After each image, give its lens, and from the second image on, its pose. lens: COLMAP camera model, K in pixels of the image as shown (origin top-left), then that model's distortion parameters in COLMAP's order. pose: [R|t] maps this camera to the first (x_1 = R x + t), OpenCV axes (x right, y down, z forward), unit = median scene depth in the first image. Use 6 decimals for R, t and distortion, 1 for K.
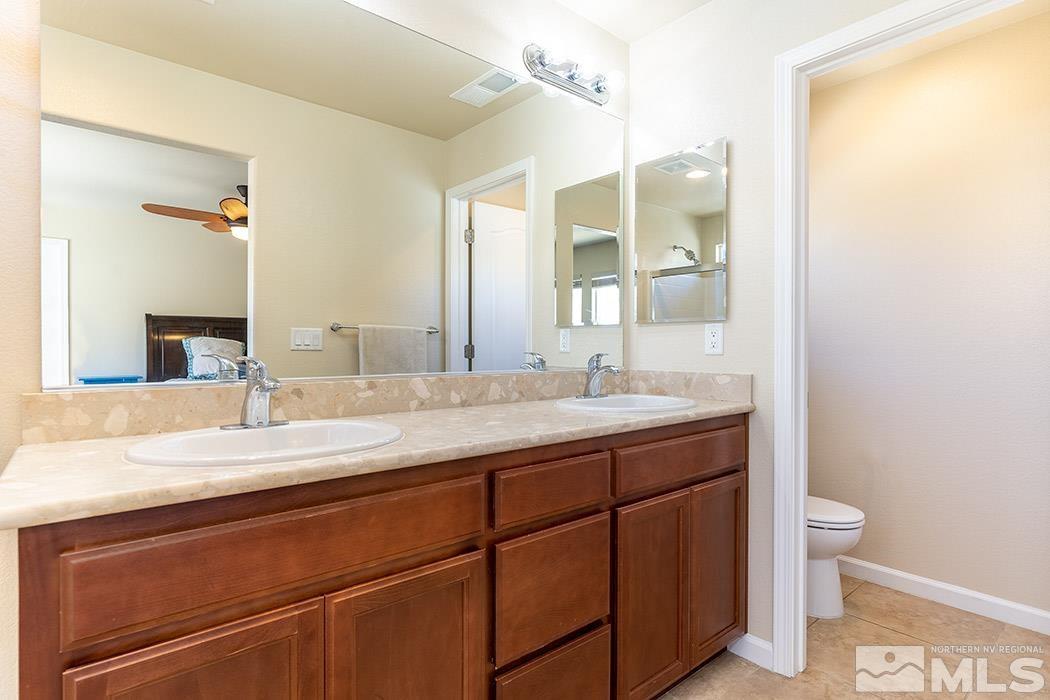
lens RADIAL K [[539.3, 0, 523.1], [0, 539.3, 348.8], [0, 0, 1]] dist [0.001010, 0.002115]
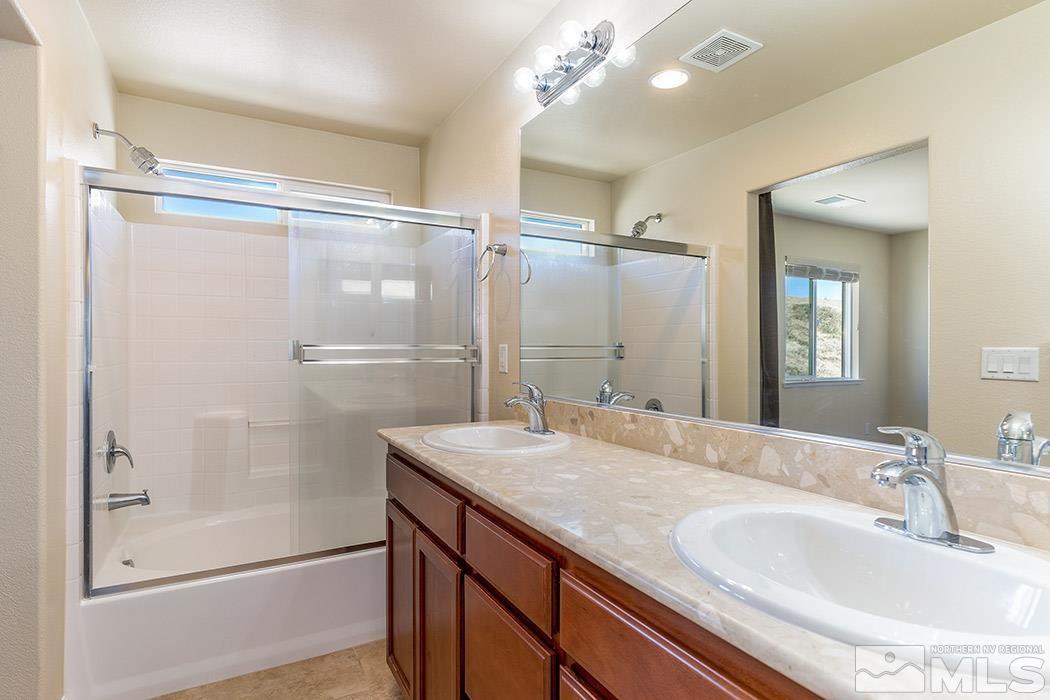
lens RADIAL K [[539.3, 0, 524.0], [0, 539.3, 349.2], [0, 0, 1]] dist [0.001010, 0.002115]
pose [[-0.192007, -0.001461, -0.981393, 0.660011], [-0.007404, 0.999973, -0.000041, -0.053327], [0.981366, 0.007258, -0.192012, 0.888255]]
